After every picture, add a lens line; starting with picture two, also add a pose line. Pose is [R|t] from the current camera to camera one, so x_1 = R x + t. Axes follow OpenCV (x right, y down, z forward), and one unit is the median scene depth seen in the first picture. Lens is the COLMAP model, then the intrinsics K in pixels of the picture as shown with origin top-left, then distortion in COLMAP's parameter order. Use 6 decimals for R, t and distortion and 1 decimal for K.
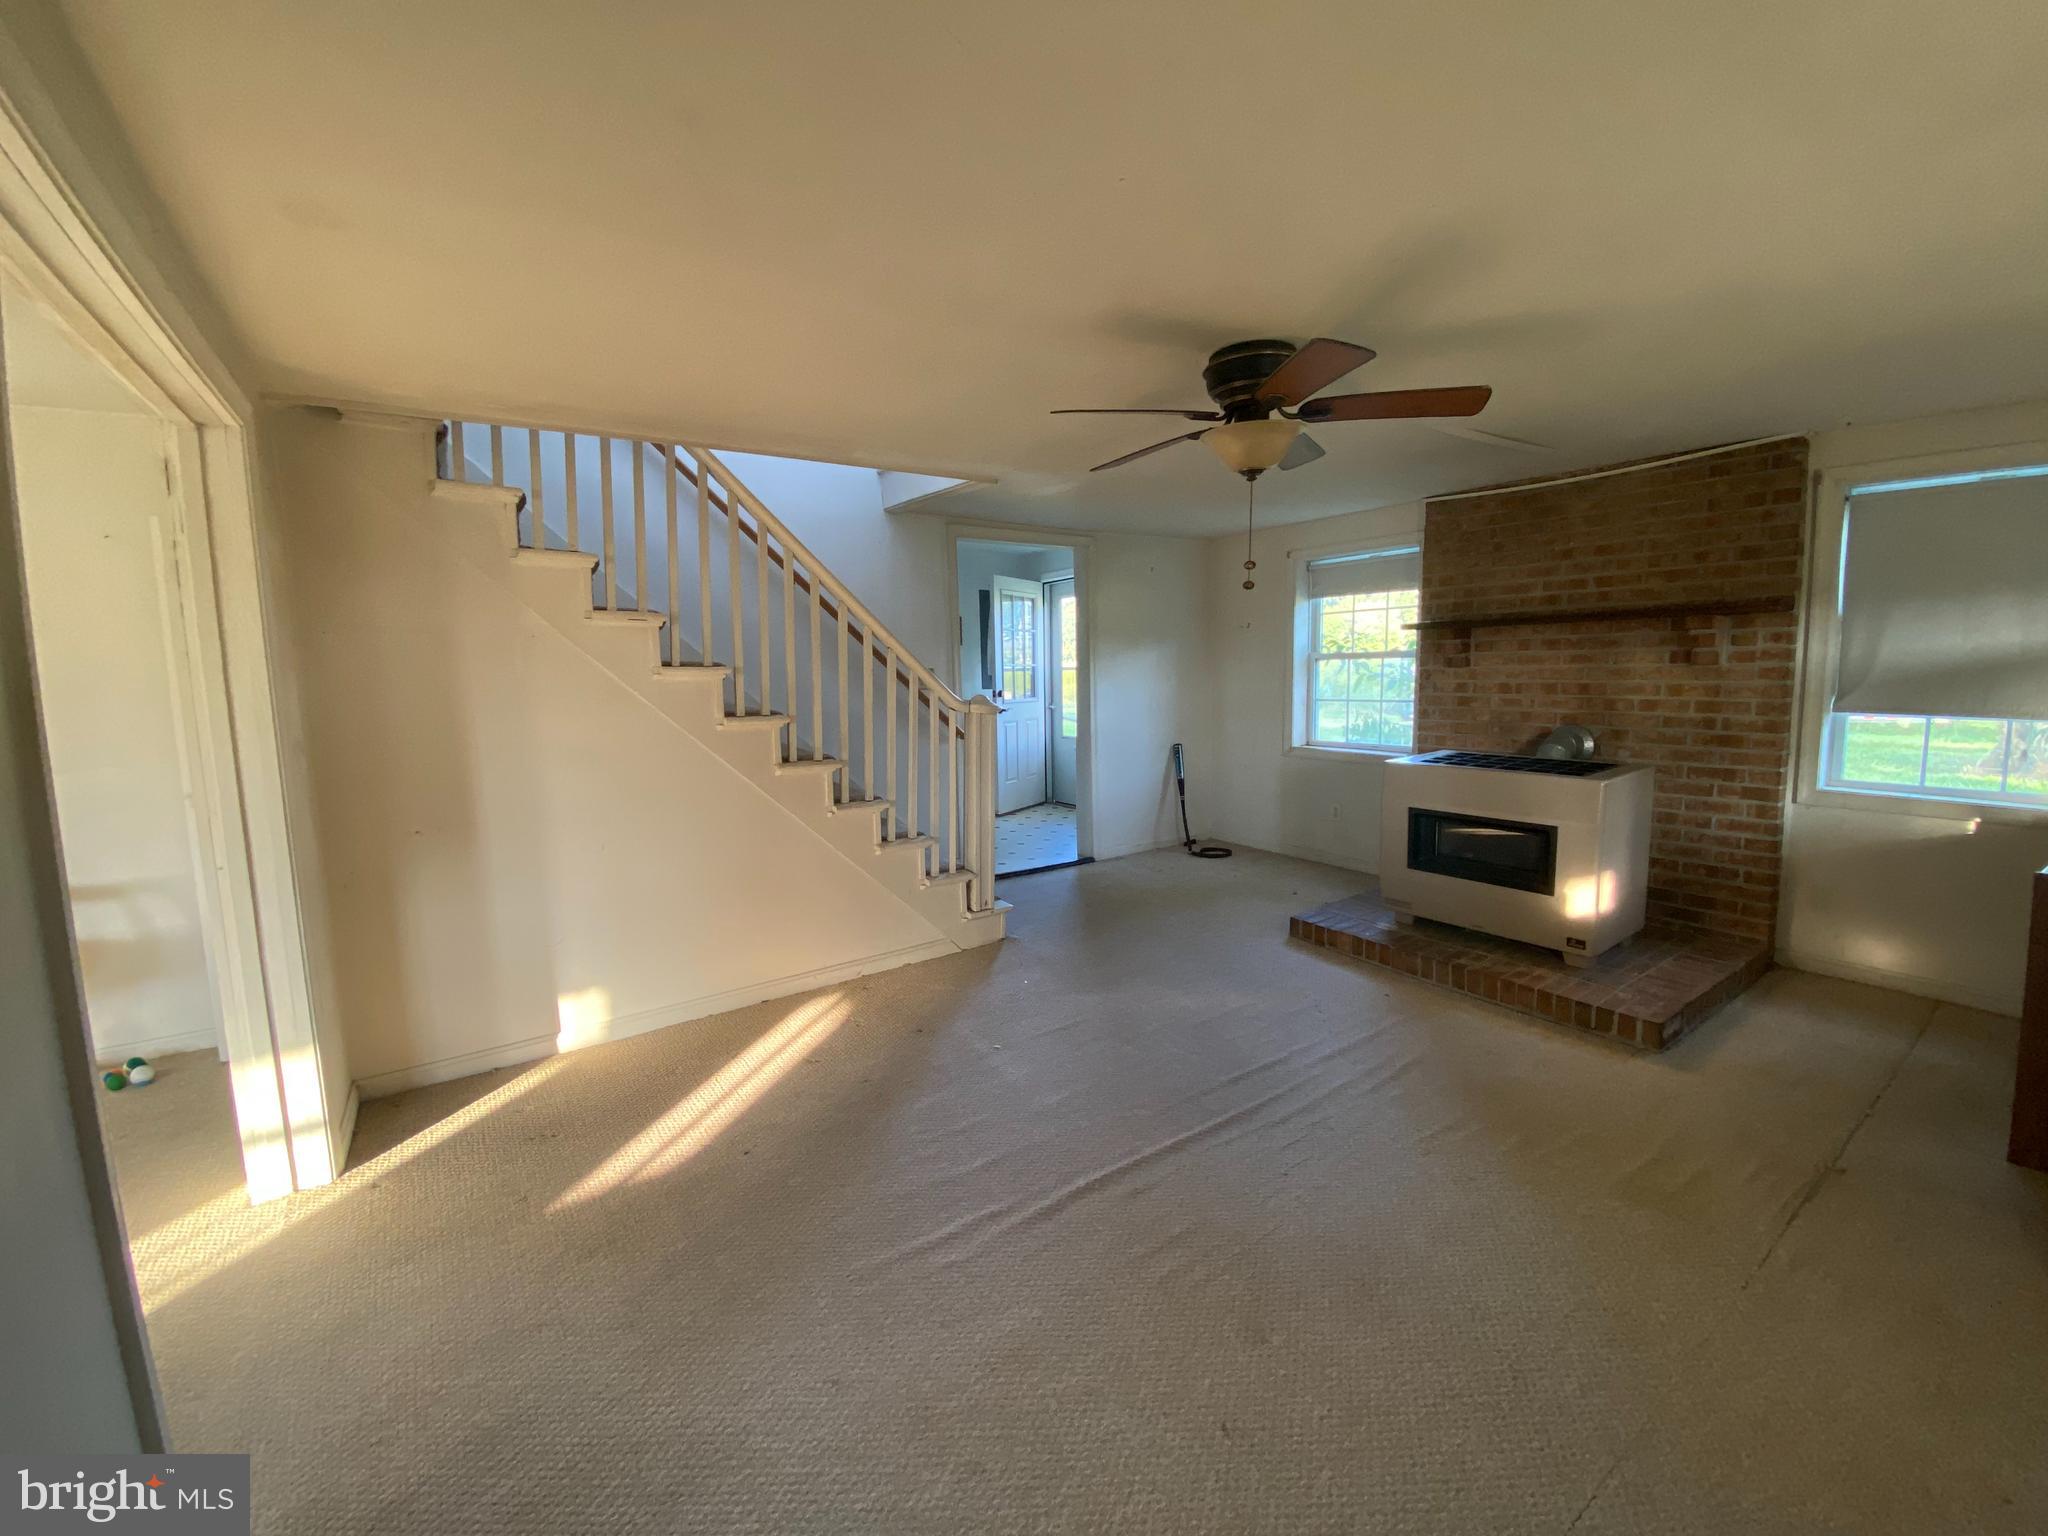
lens RADIAL K [[836.5, 0, 1024.0], [0, 836.5, 768.0], [0, 0, 1]] dist [0.000688, 0.000036]
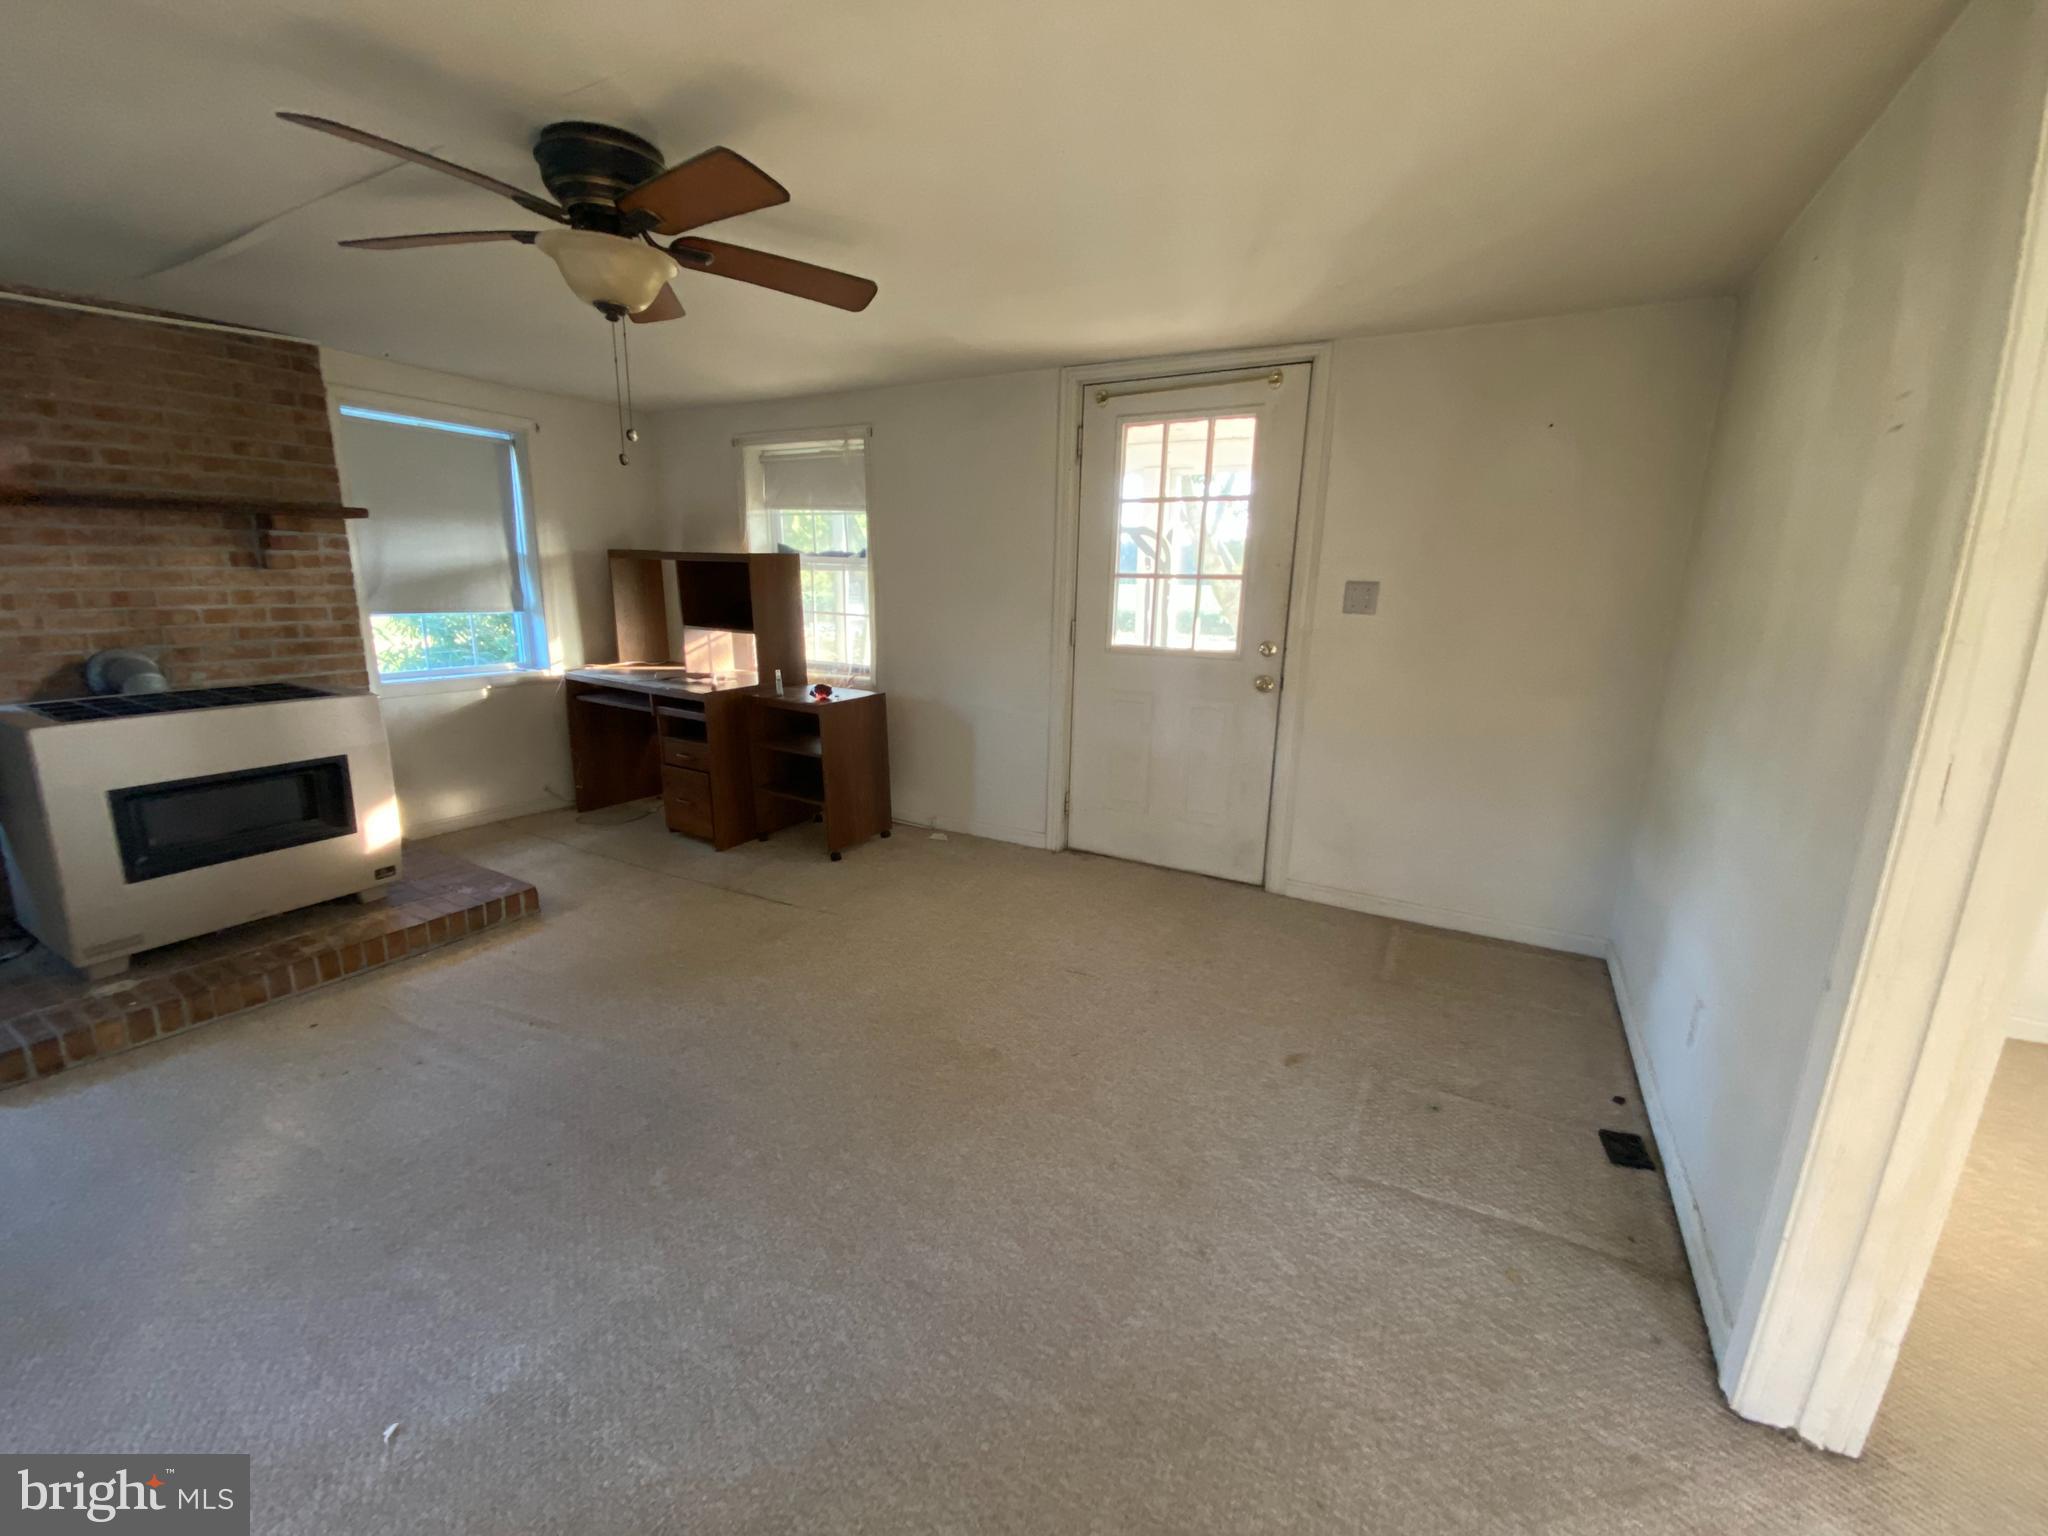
lens RADIAL K [[817.2, 0, 1024.0], [0, 817.2, 775.7], [0, 0, 1]] dist [0.000185, -0.012232]
pose [[-0.441651, -0.204471, 0.873577, -0.390772], [0.090903, 0.958475, 0.270300, -0.068633], [-0.892570, 0.198789, -0.404724, 0.650863]]
